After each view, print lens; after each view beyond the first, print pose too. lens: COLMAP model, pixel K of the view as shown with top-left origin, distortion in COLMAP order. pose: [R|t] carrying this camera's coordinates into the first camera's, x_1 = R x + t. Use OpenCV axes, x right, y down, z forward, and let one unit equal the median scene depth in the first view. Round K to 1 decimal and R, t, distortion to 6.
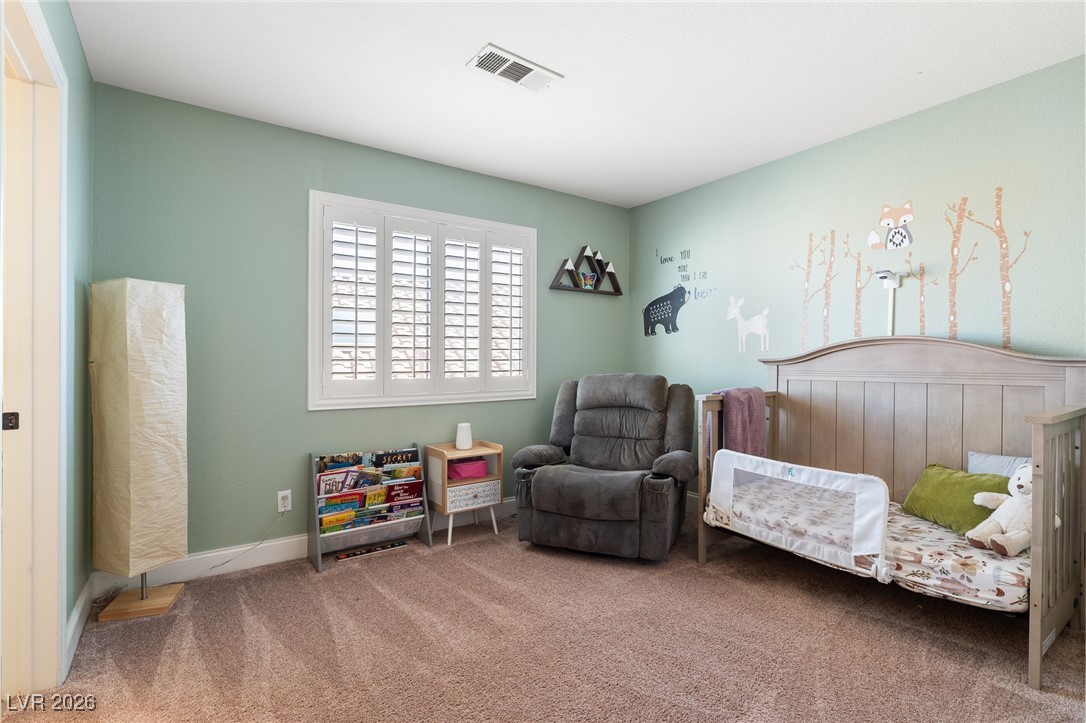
lens RADIAL K [[521.1, 0, 545.1], [0, 521.1, 361.9], [0, 0, 1]] dist [-0.003978, 0.000548]
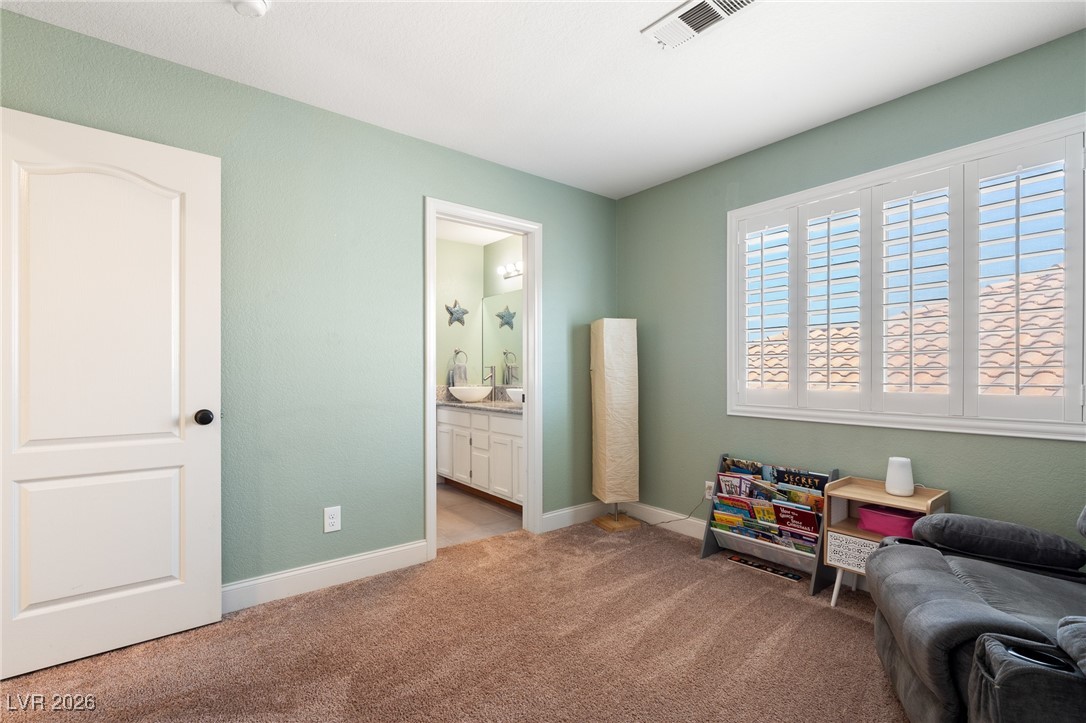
lens RADIAL K [[492.4, 0, 548.8], [0, 492.4, 369.7], [0, 0, 1]] dist [-0.004036, 0.000582]
pose [[0.066026, 0.004920, -0.997806, 0.543060], [-0.000946, 0.999988, 0.004869, -0.005101], [0.997817, 0.000622, 0.066030, 0.550198]]
